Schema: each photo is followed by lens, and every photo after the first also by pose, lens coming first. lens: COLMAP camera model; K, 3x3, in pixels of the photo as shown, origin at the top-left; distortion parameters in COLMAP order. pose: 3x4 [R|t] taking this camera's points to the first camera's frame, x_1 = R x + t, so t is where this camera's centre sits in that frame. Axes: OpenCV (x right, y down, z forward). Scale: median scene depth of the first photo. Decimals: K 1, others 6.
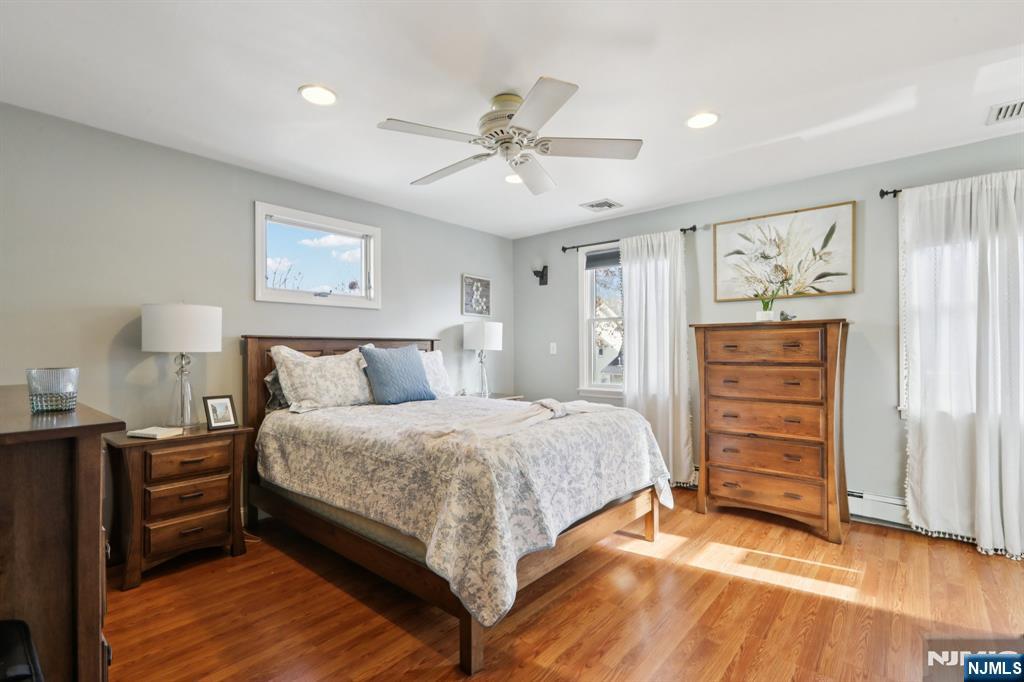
lens RADIAL K [[470.2, 0, 501.7], [0, 470.2, 322.0], [0, 0, 1]] dist [-0.003703, -0.000217]
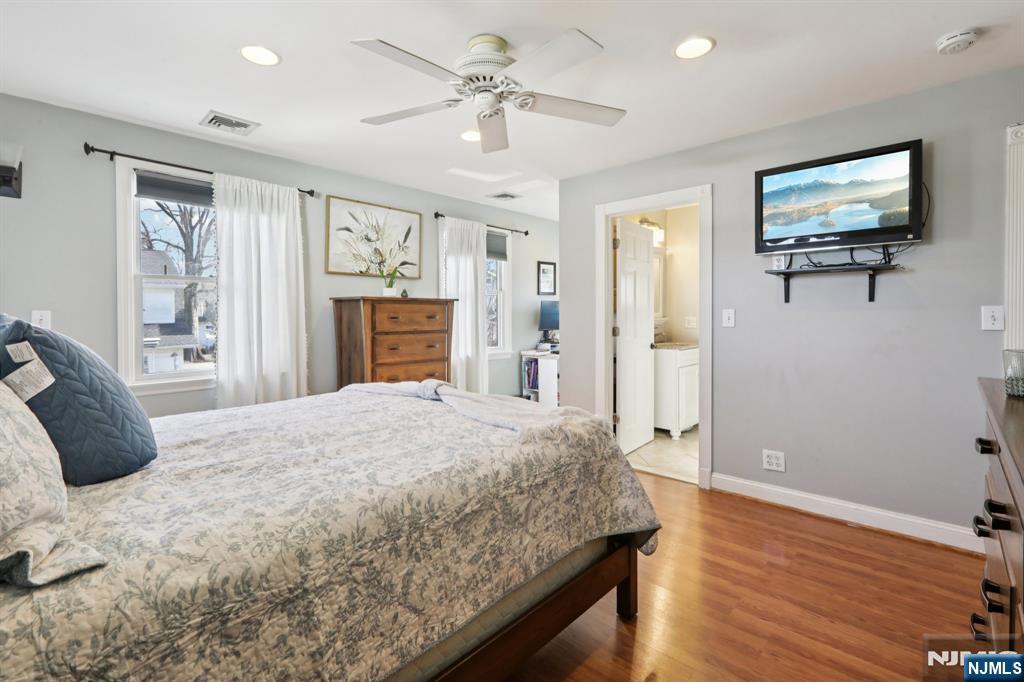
lens RADIAL K [[470.2, 0, 501.7], [0, 470.2, 322.0], [0, 0, 1]] dist [-0.003703, -0.000217]
pose [[0.033432, -0.011062, 0.999380, -0.625102], [-0.052327, 0.998548, 0.012803, 0.033197], [-0.998070, -0.052722, 0.032805, 0.689515]]
